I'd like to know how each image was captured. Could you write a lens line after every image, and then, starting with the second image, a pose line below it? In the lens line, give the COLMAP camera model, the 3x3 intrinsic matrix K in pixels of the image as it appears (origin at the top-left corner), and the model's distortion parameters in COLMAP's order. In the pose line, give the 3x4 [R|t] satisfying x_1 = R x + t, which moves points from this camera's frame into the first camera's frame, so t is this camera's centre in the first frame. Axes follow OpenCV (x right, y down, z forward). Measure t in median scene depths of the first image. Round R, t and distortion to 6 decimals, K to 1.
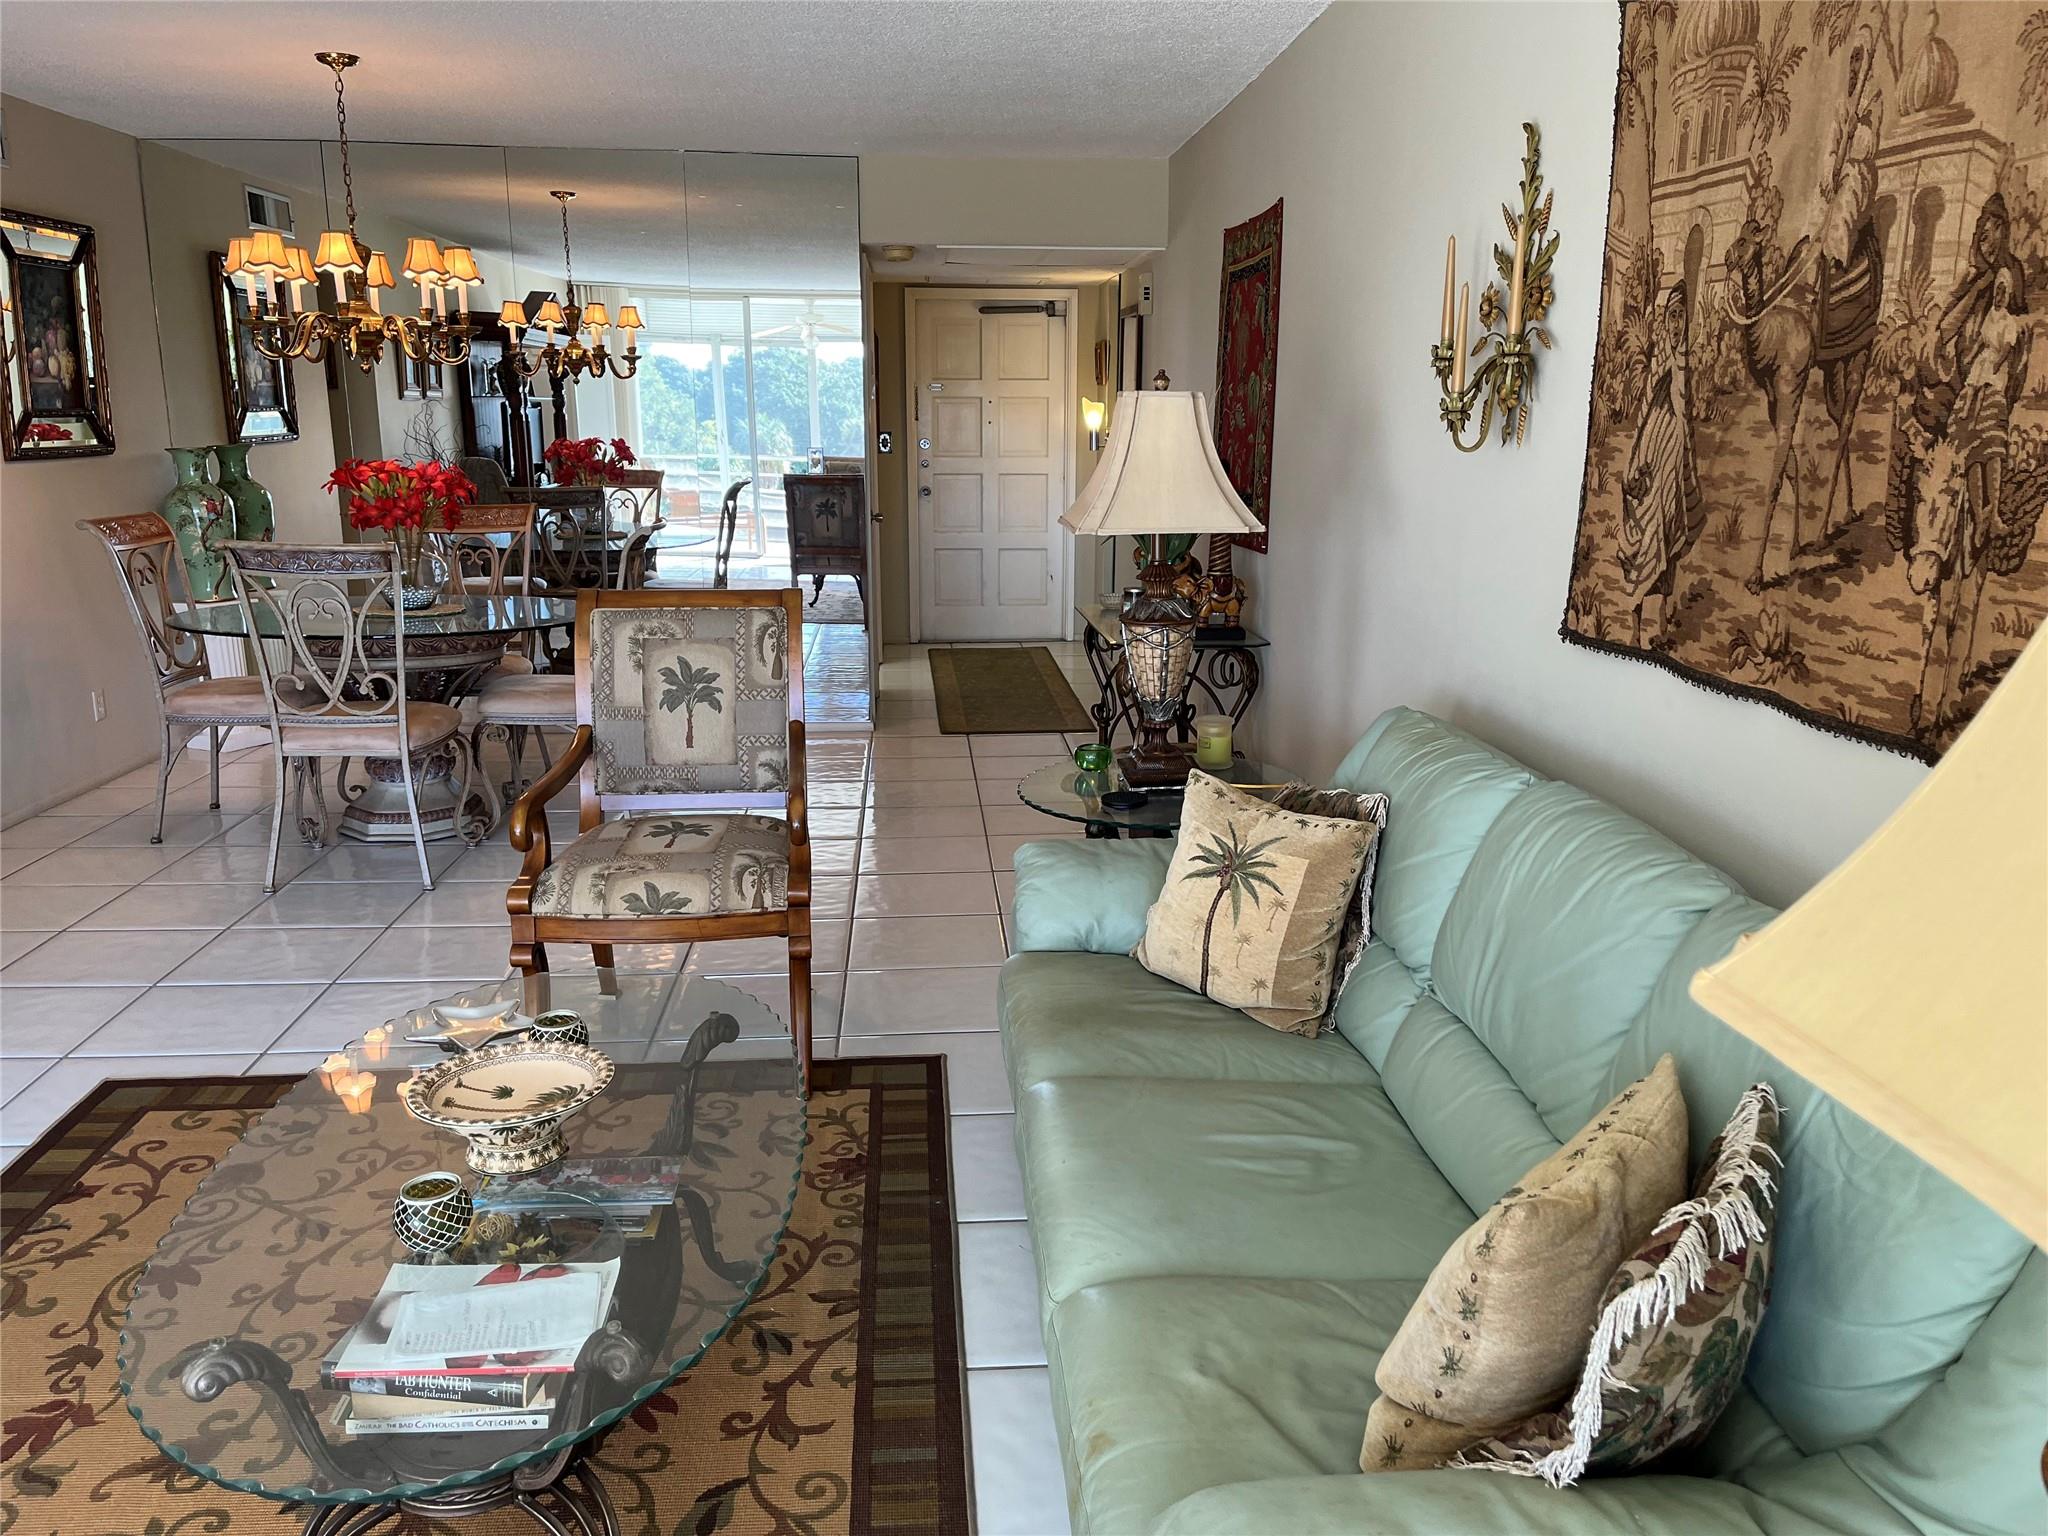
lens RADIAL K [[1552.8, 0, 1021.2], [0, 1552.8, 774.7], [0, 0, 1]] dist [0.079048, -0.107232]
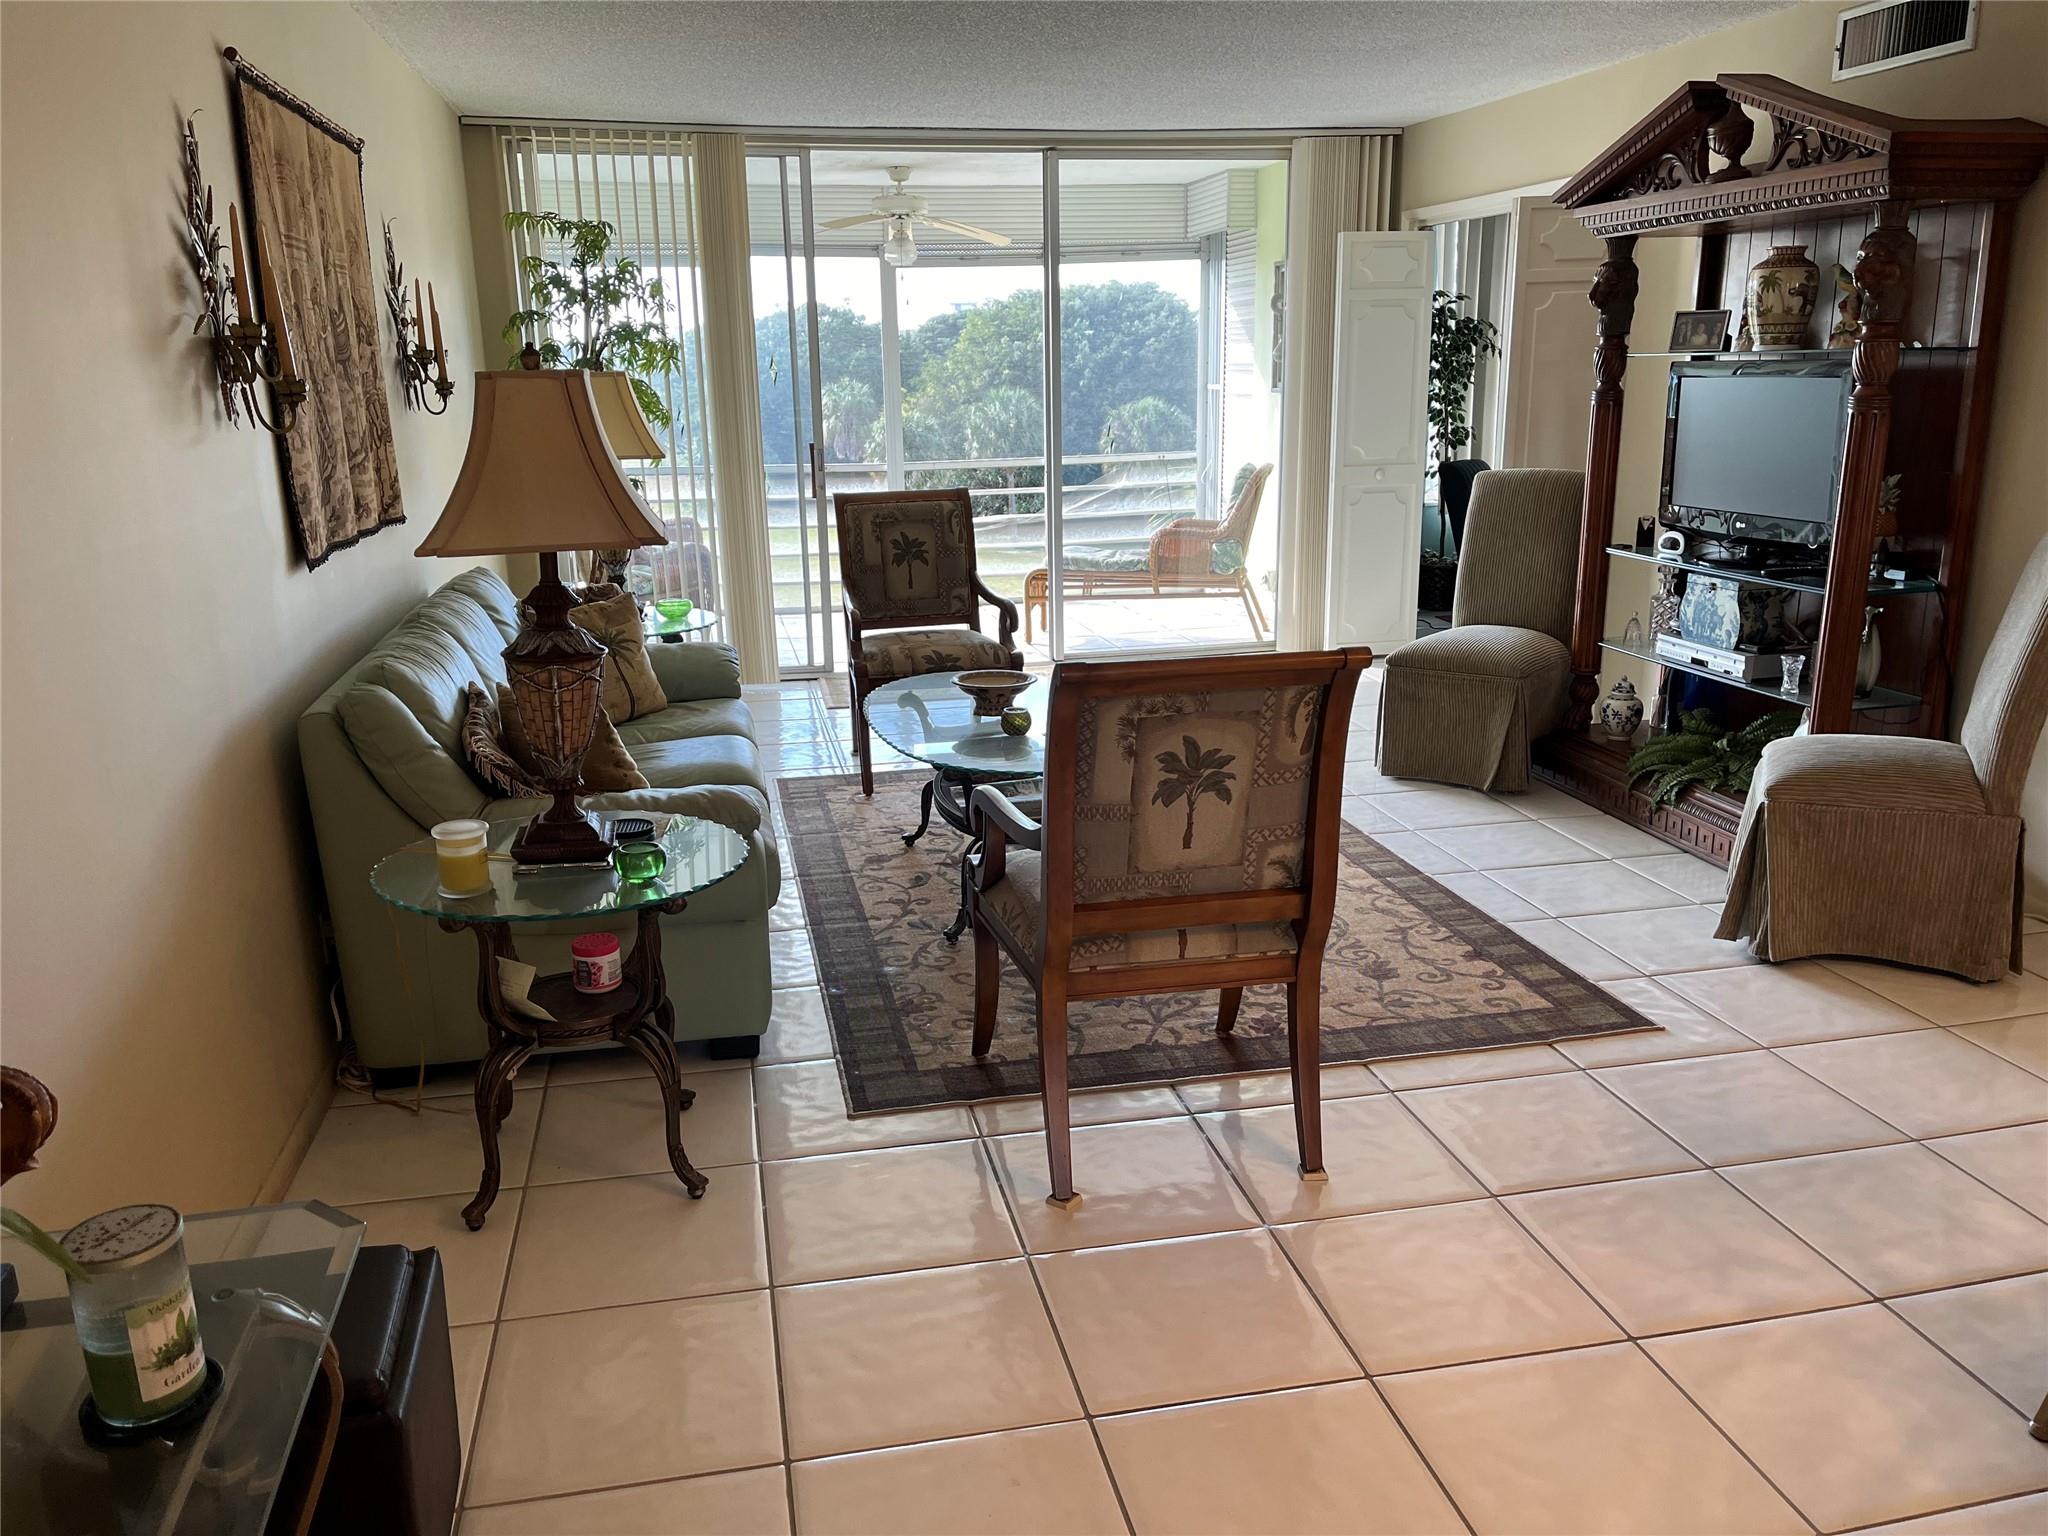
lens RADIAL K [[1552.8, 0, 1012.1], [0, 1552.8, 763.2], [0, 0, 1]] dist [0.079048, -0.107232]
pose [[-0.991805, 0.045288, -0.119466, -0.041480], [-0.015386, 0.885925, 0.463574, -0.387114], [0.126832, 0.461613, -0.877968, 1.599244]]
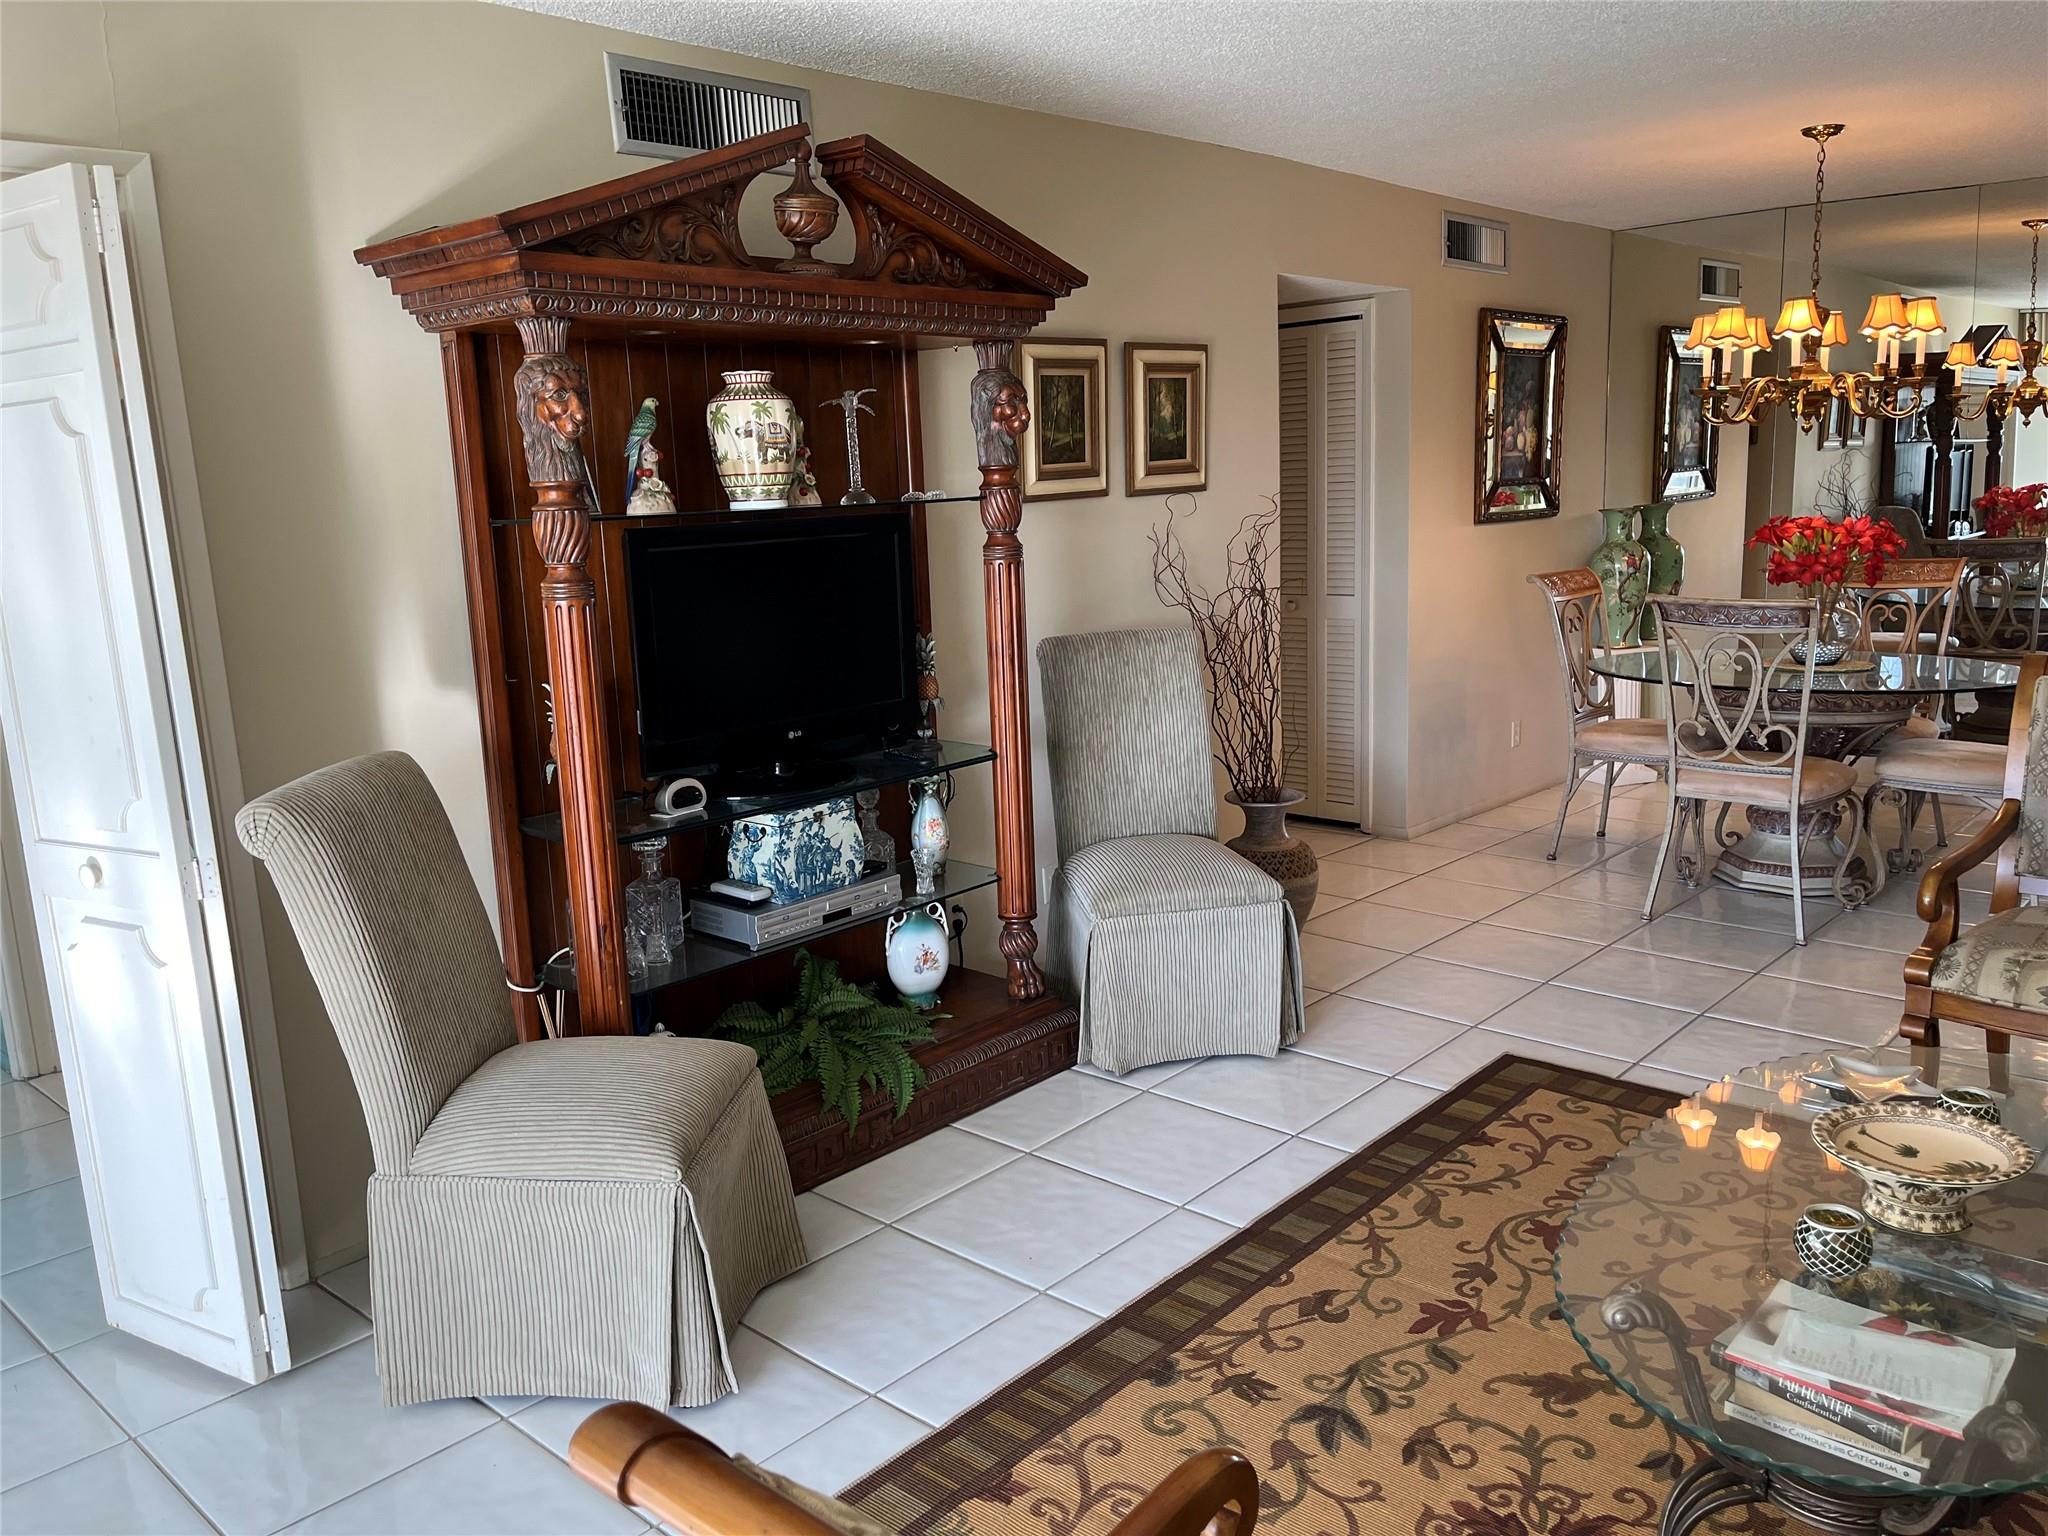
lens RADIAL K [[1552.8, 0, 1026.6], [0, 1552.8, 778.3], [0, 0, 1]] dist [0.079048, -0.107232]
pose [[0.686334, 0.105041, -0.719661, -0.007791], [-0.124700, 0.991858, 0.025845, 0.004766], [0.716516, 0.072004, 0.693844, -0.071144]]
